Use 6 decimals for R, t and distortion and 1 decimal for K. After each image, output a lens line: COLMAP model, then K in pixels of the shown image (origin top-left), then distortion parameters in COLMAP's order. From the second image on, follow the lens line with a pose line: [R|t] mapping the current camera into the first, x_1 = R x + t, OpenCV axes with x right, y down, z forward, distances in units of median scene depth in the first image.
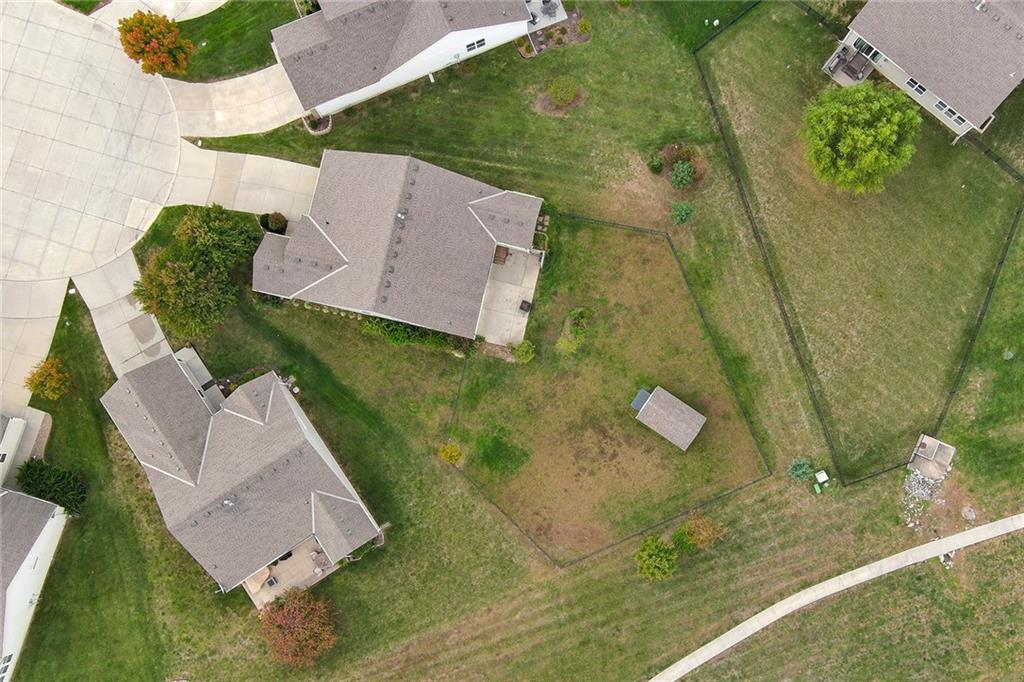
lens RADIAL K [[955.2, 0, 572.3], [0, 955.2, 403.1], [0, 0, 1]] dist [0.051550, -0.101521]
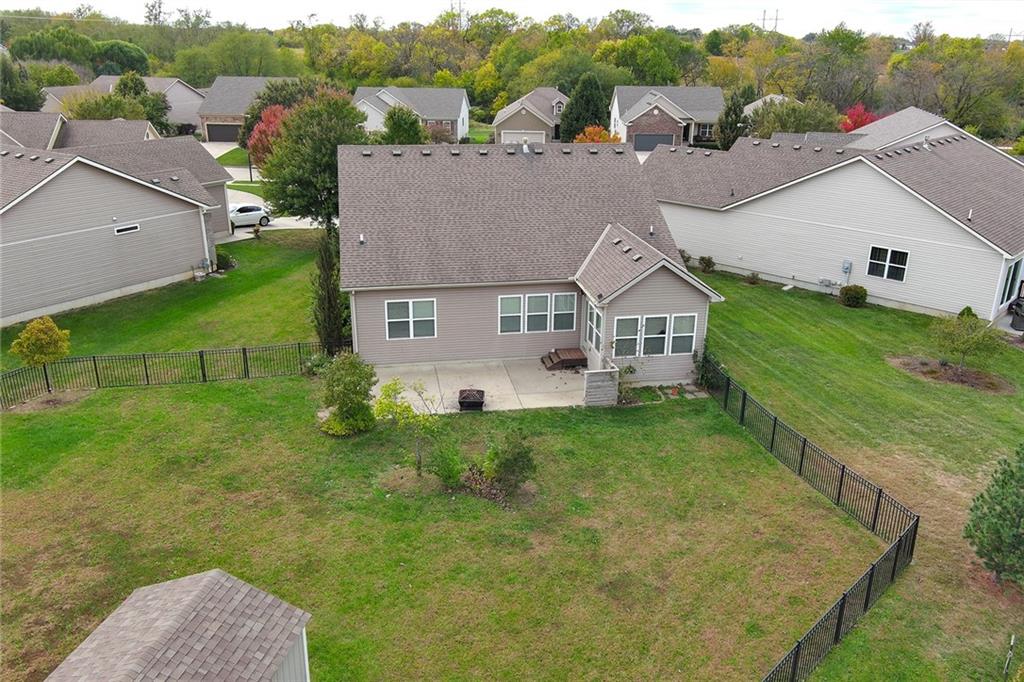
lens RADIAL K [[817.3, 0, 519.0], [0, 817.3, 341.9], [0, 0, 1]] dist [0.025492, -0.029182]
pose [[0.394452, 0.305640, -0.866598, 0.233361], [-0.917786, 0.177800, -0.355043, -0.007102], [0.045566, 0.935399, 0.350645, 0.863800]]
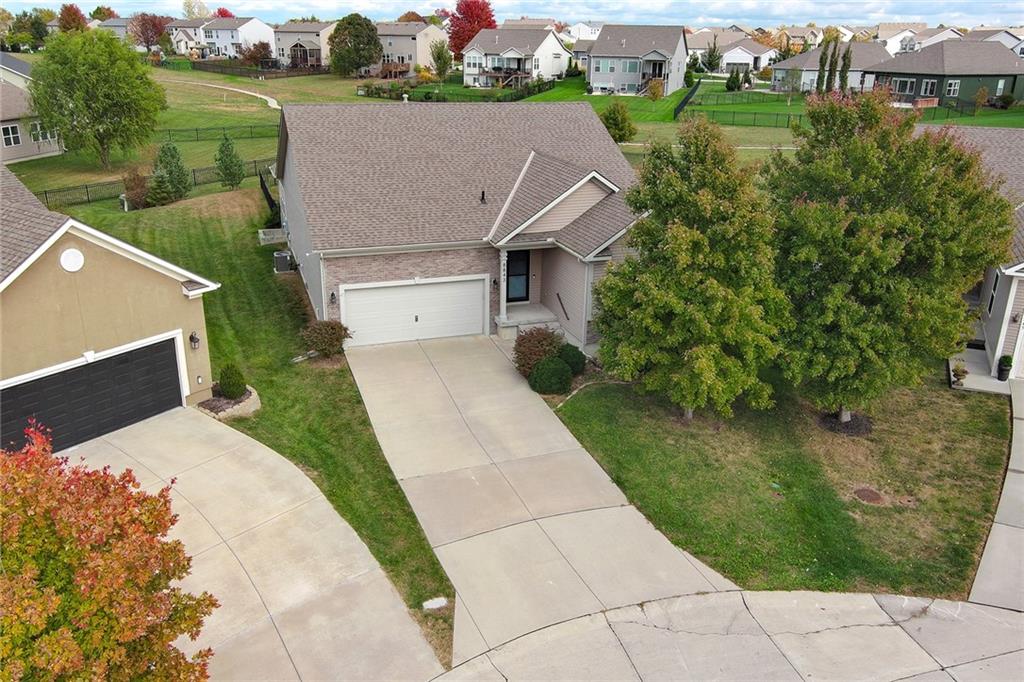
lens RADIAL K [[817.3, 0, 519.0], [0, 817.3, 341.9], [0, 0, 1]] dist [0.025492, -0.029182]
pose [[-0.536244, -0.319350, 0.781318, -0.543246], [0.840703, -0.119566, 0.528131, -0.357188], [-0.075240, 0.940064, 0.332595, 0.890244]]
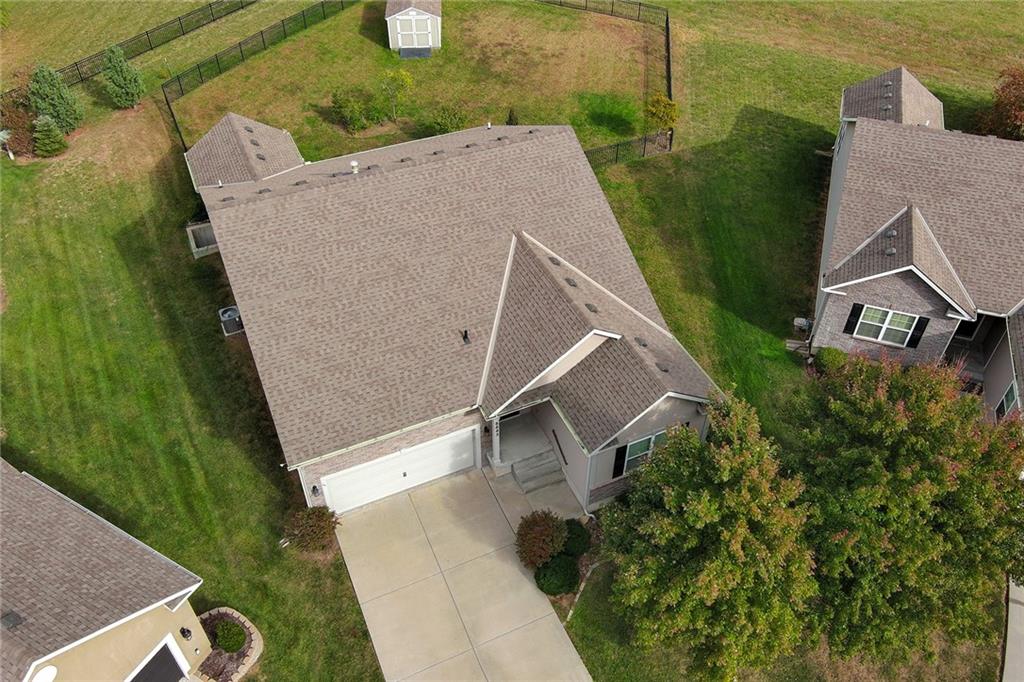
lens RADIAL K [[817.3, 0, 519.0], [0, 817.3, 341.9], [0, 0, 1]] dist [0.025492, -0.029182]
pose [[-0.609716, -0.563100, 0.557822, -0.426822], [0.789991, -0.374446, 0.485494, -0.312085], [-0.064508, 0.736688, 0.673149, 0.743676]]
